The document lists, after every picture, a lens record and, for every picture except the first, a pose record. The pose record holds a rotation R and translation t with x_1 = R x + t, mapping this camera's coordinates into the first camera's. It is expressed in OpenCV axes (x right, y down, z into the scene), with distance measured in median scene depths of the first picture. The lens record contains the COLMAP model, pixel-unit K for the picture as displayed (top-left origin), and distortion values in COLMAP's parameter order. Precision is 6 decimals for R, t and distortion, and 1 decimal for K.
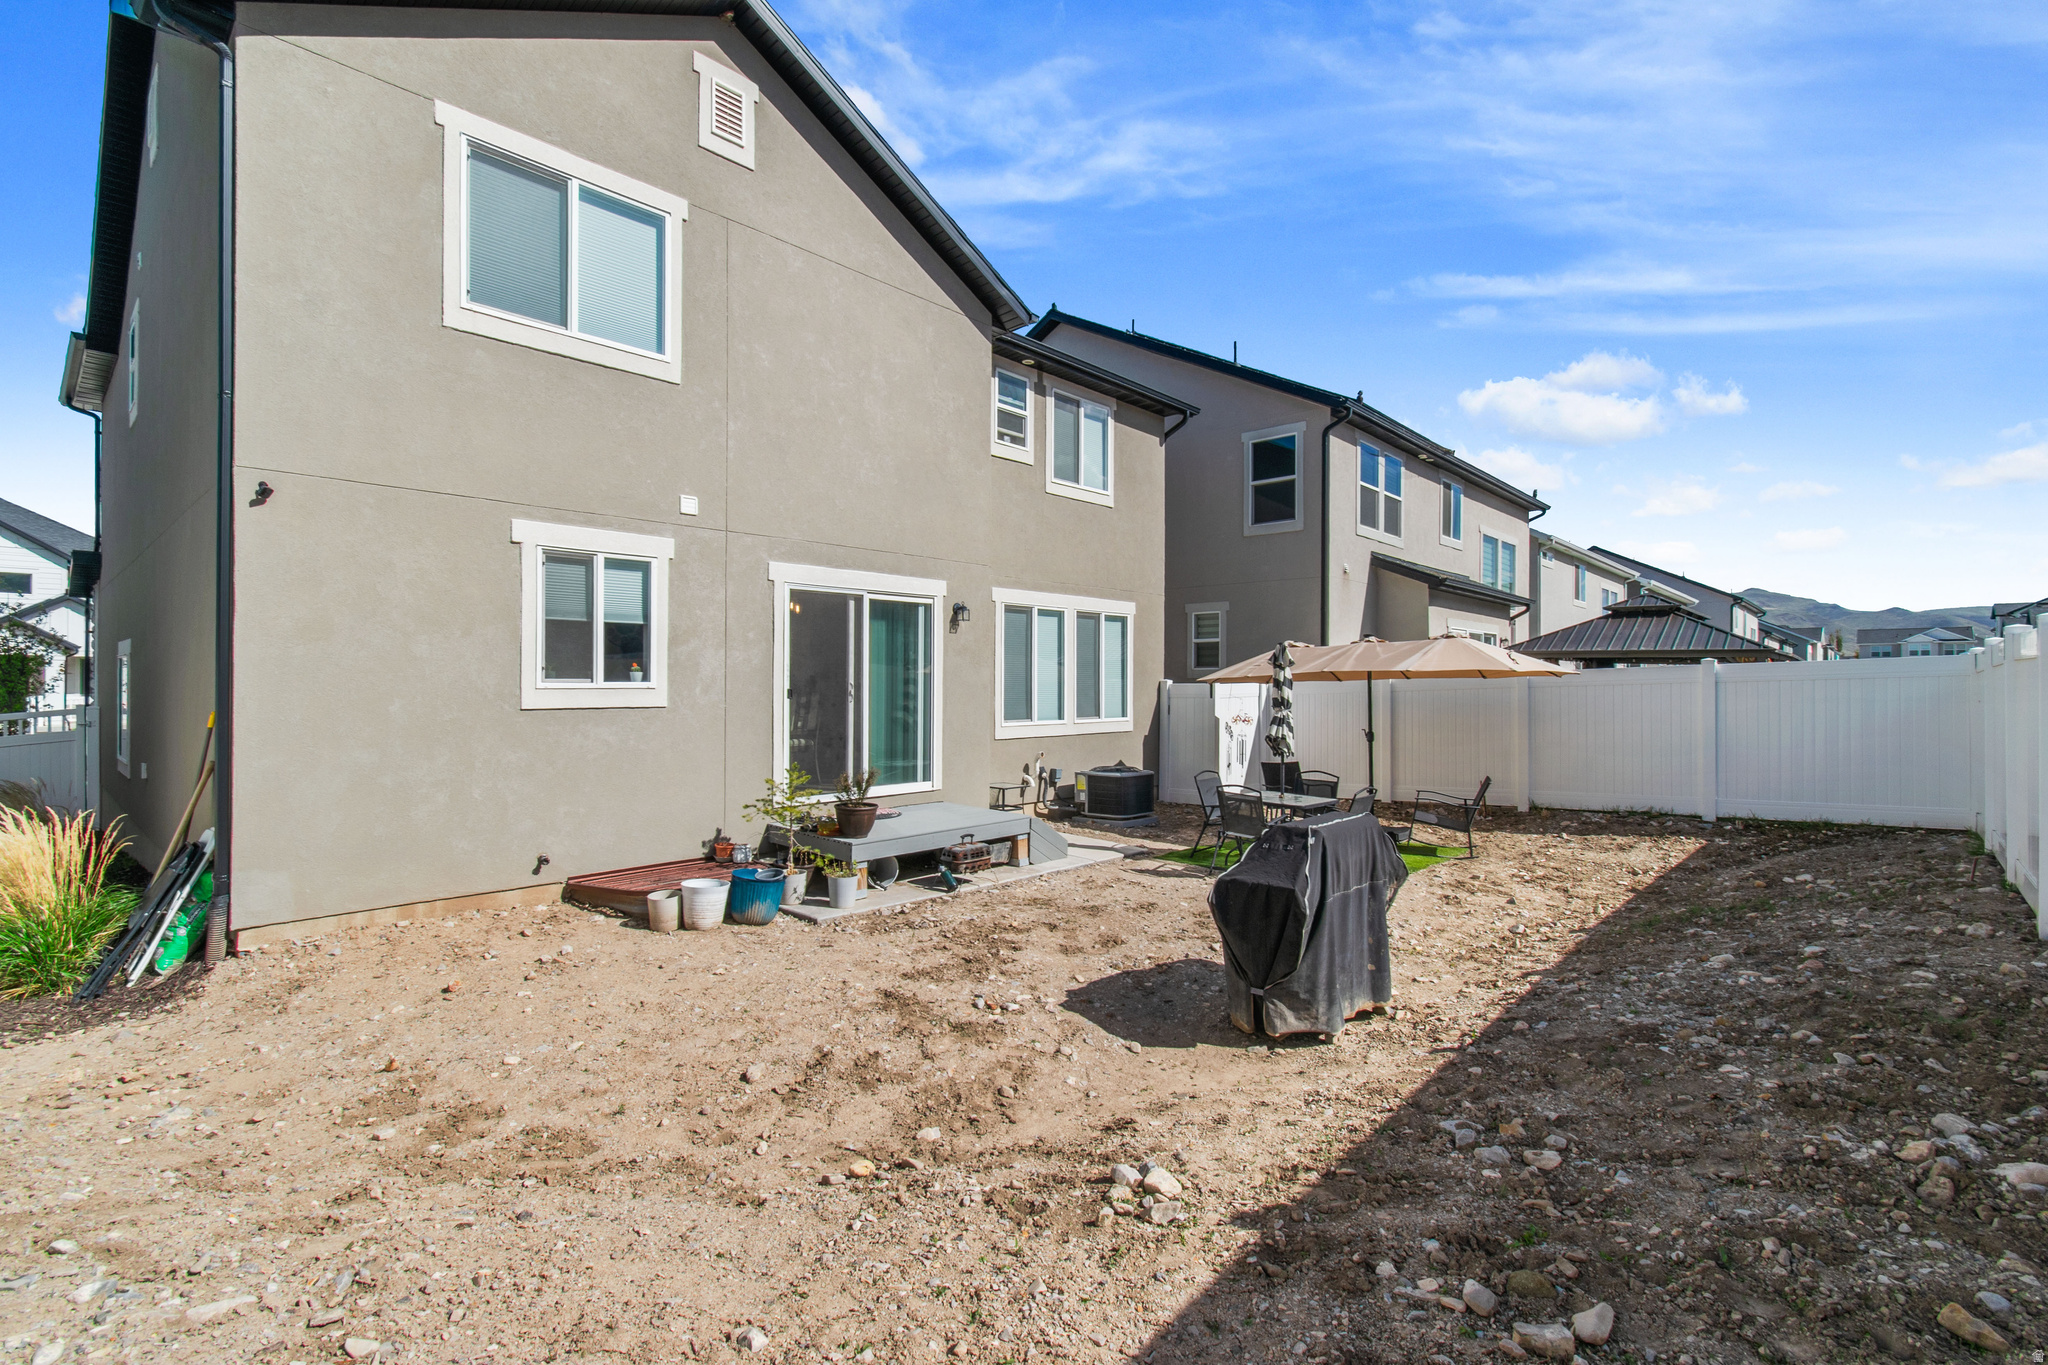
lens RADIAL K [[921.6, 0, 1029.0], [0, 921.6, 681.8], [0, 0, 1]] dist [0.006695, -0.002282]
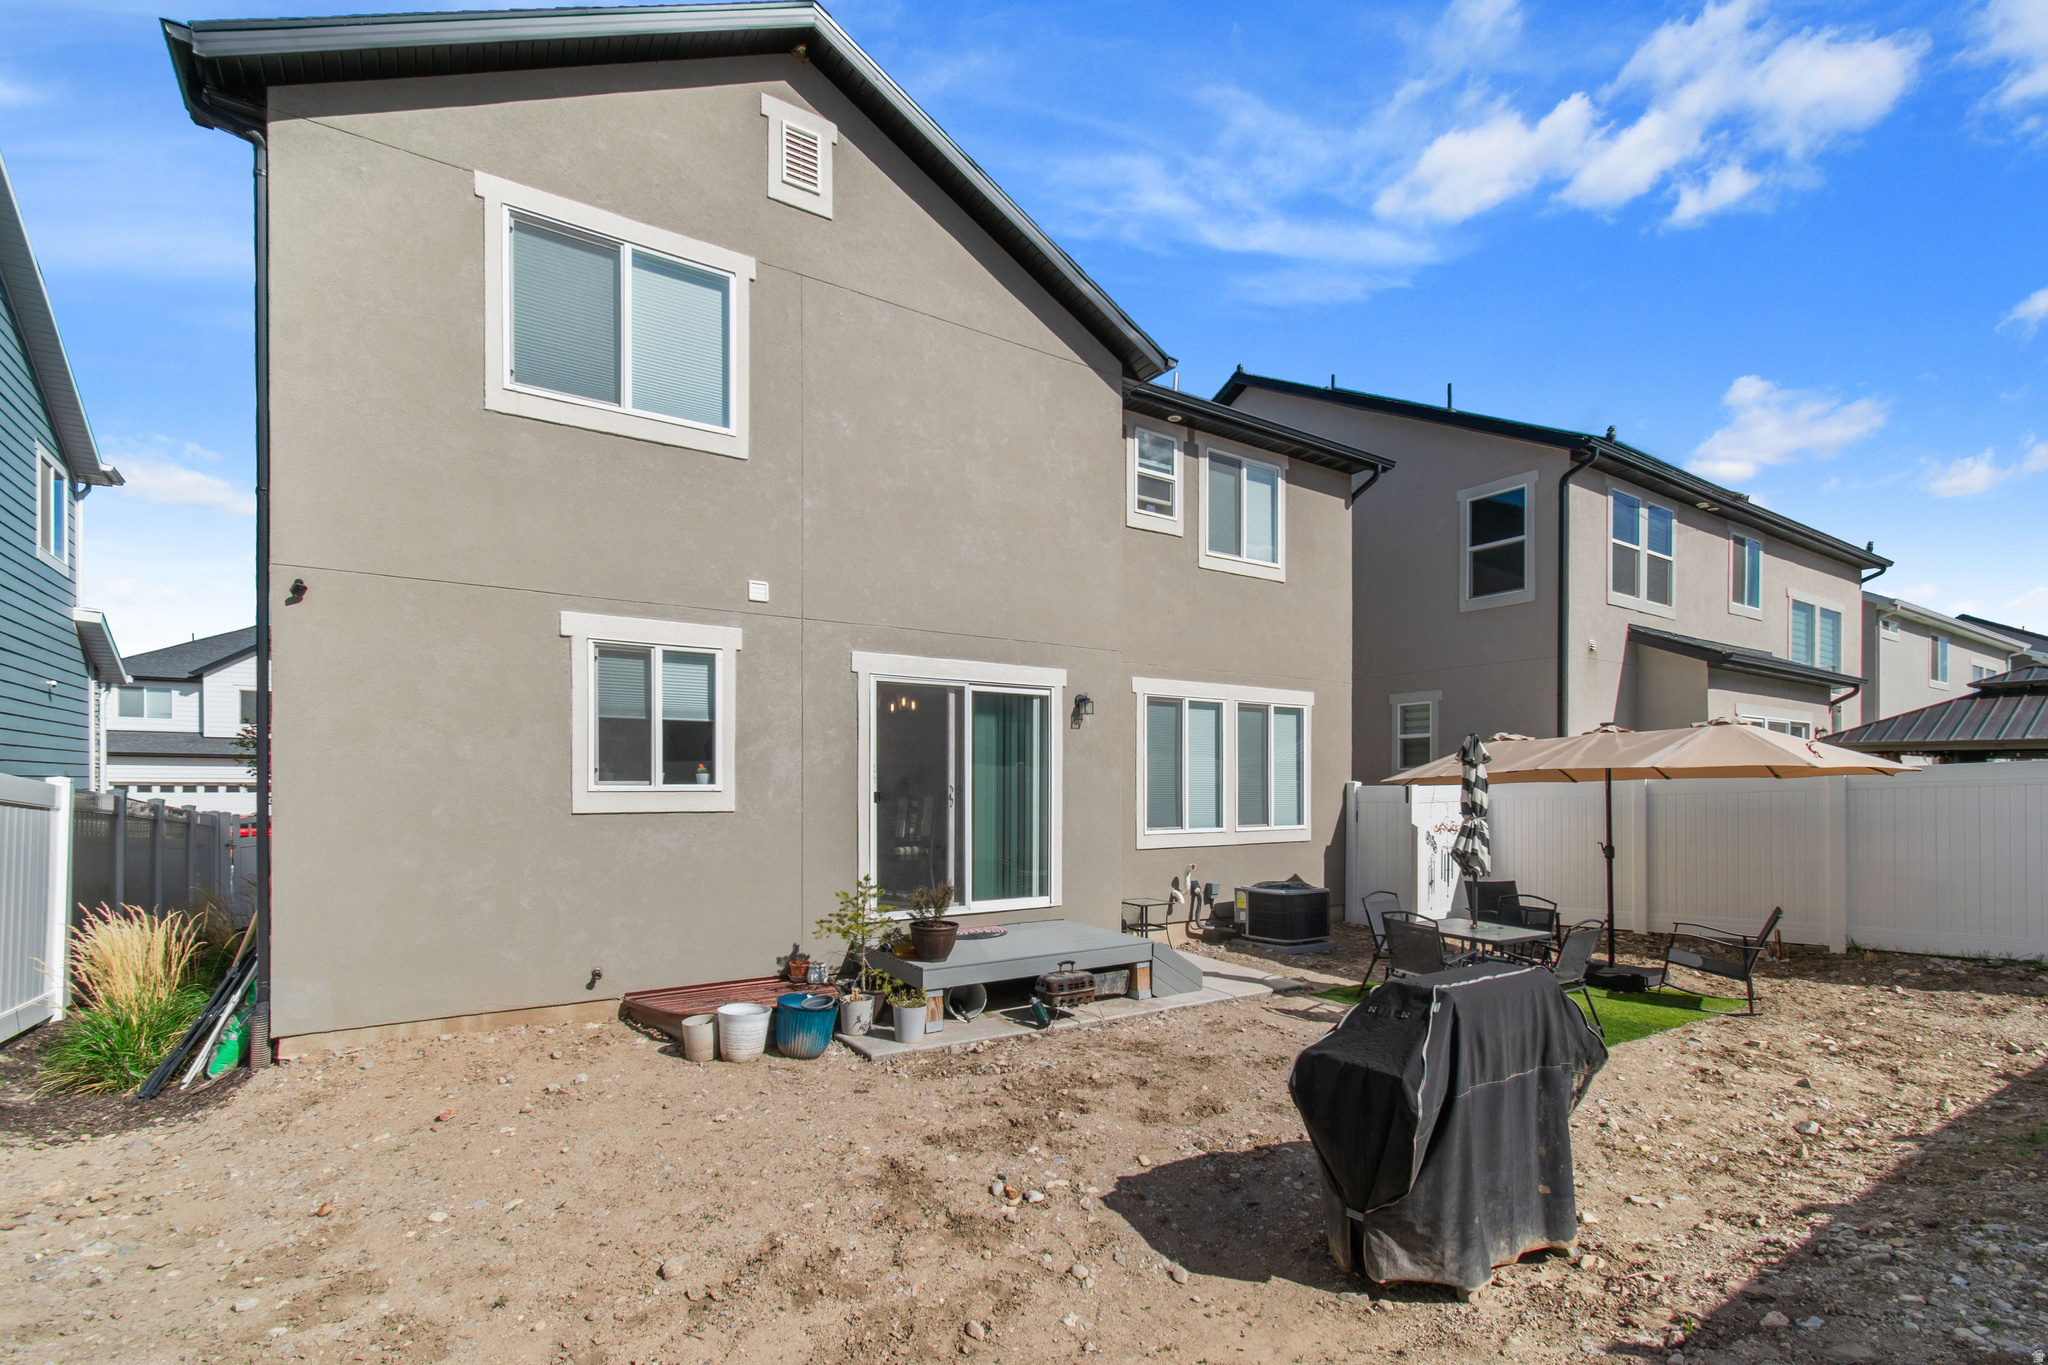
lens RADIAL K [[921.6, 0, 1043.1], [0, 921.6, 794.4], [0, 0, 1]] dist [0.006695, -0.002282]
pose [[0.972844, -0.000835, -0.231461, 0.116498], [0.003137, 0.999949, 0.009578, 0.002141], [0.231441, -0.010044, 0.972797, 0.166344]]
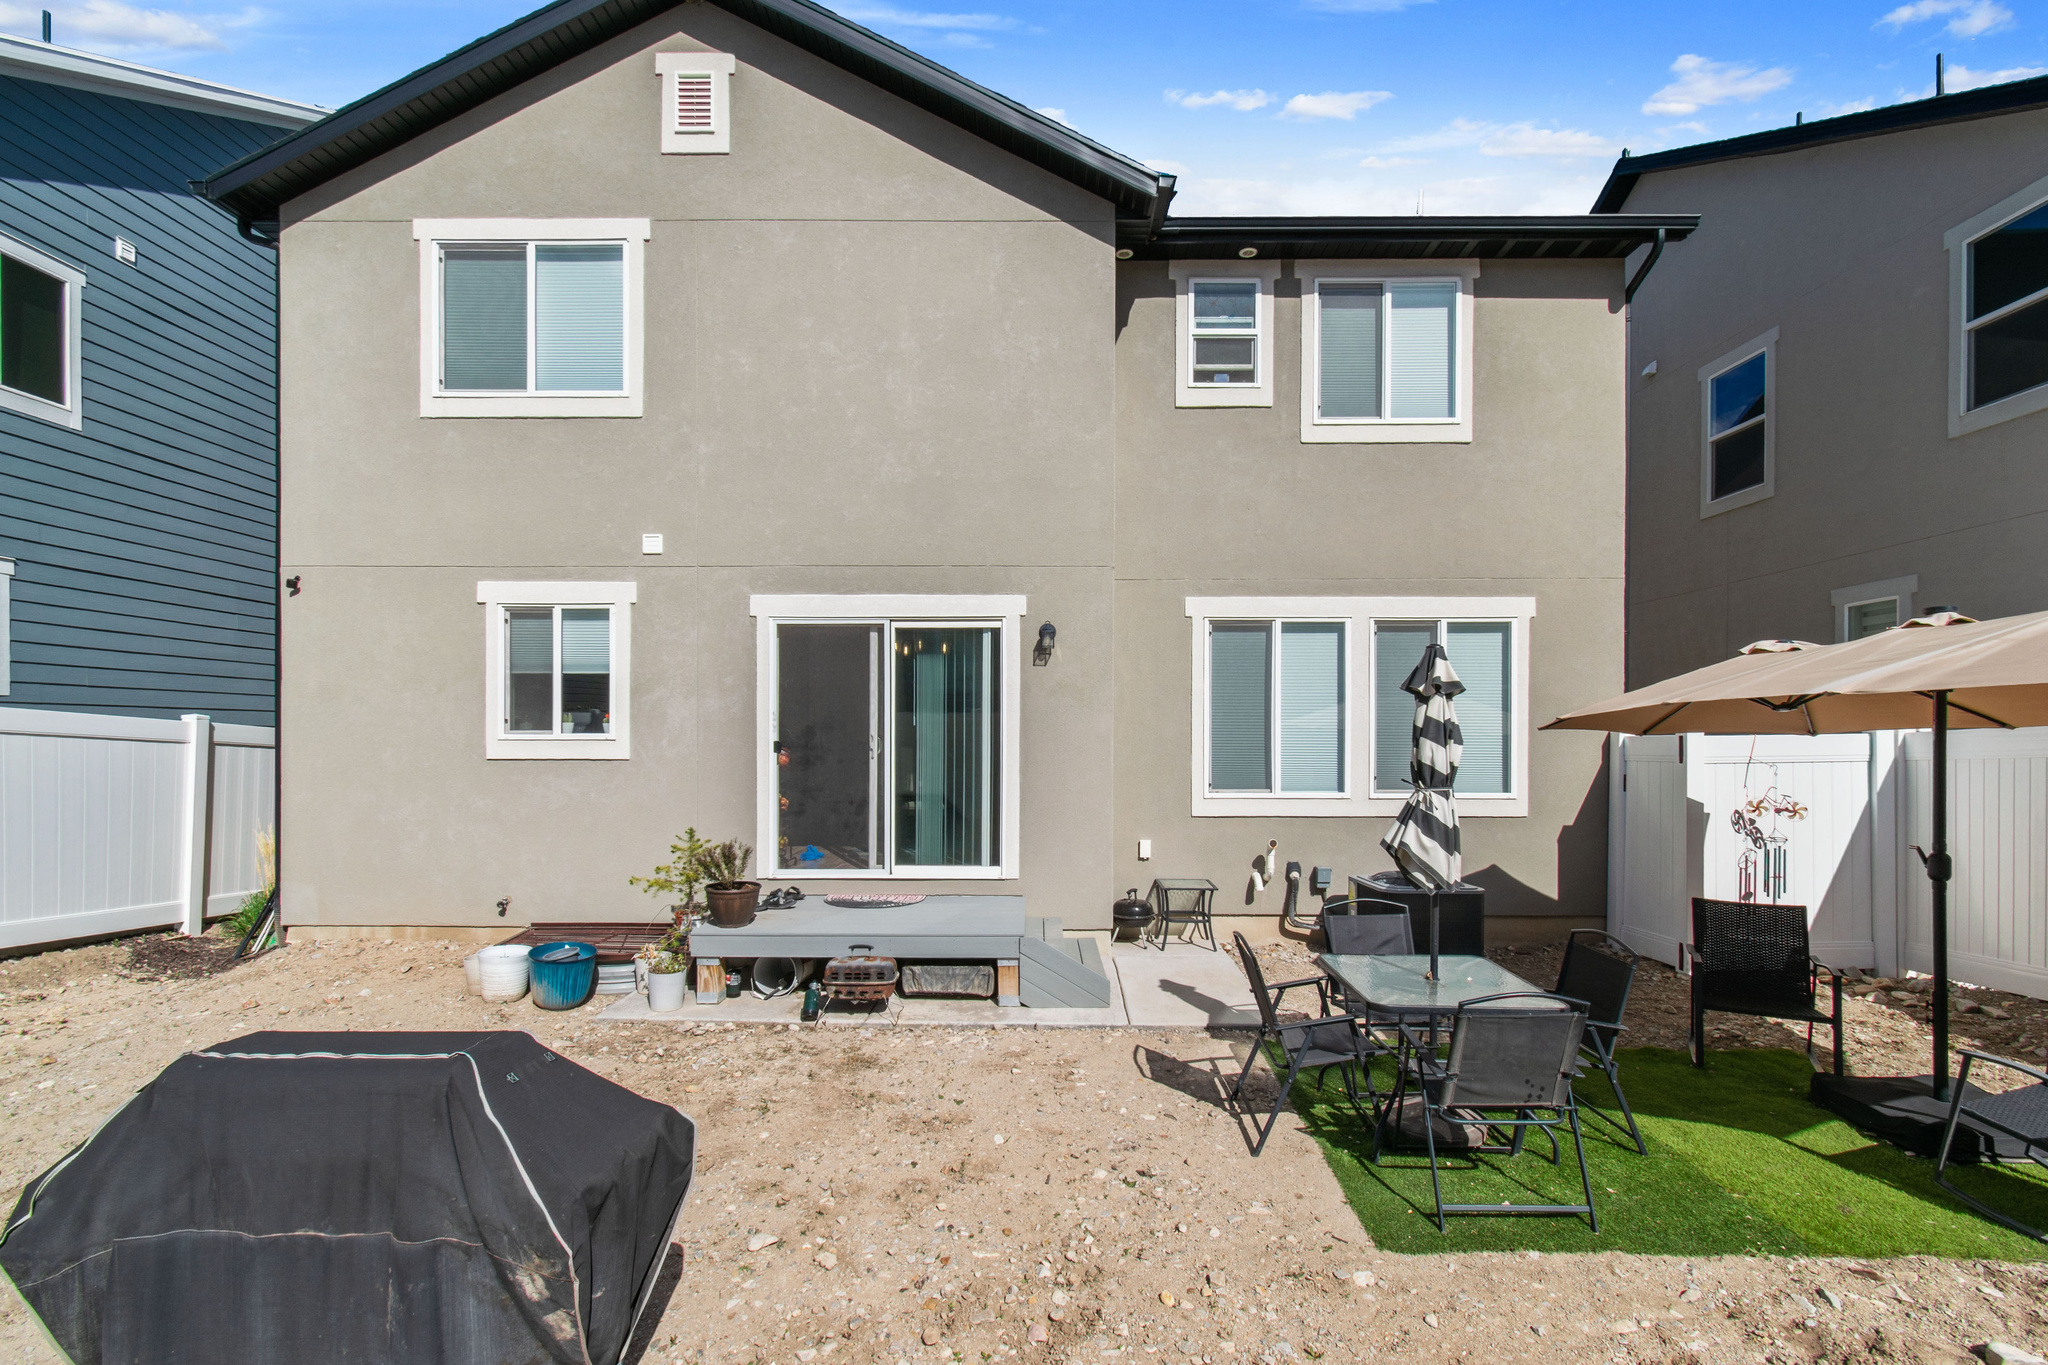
lens RADIAL K [[921.6, 0, 1035.7], [0, 921.6, 743.7], [0, 0, 1]] dist [0.006695, -0.002282]
pose [[0.676347, 0.000508, -0.736583, 0.569015], [0.001733, 0.999996, 0.002281, 0.008929], [0.736581, -0.002819, 0.676343, 0.638337]]
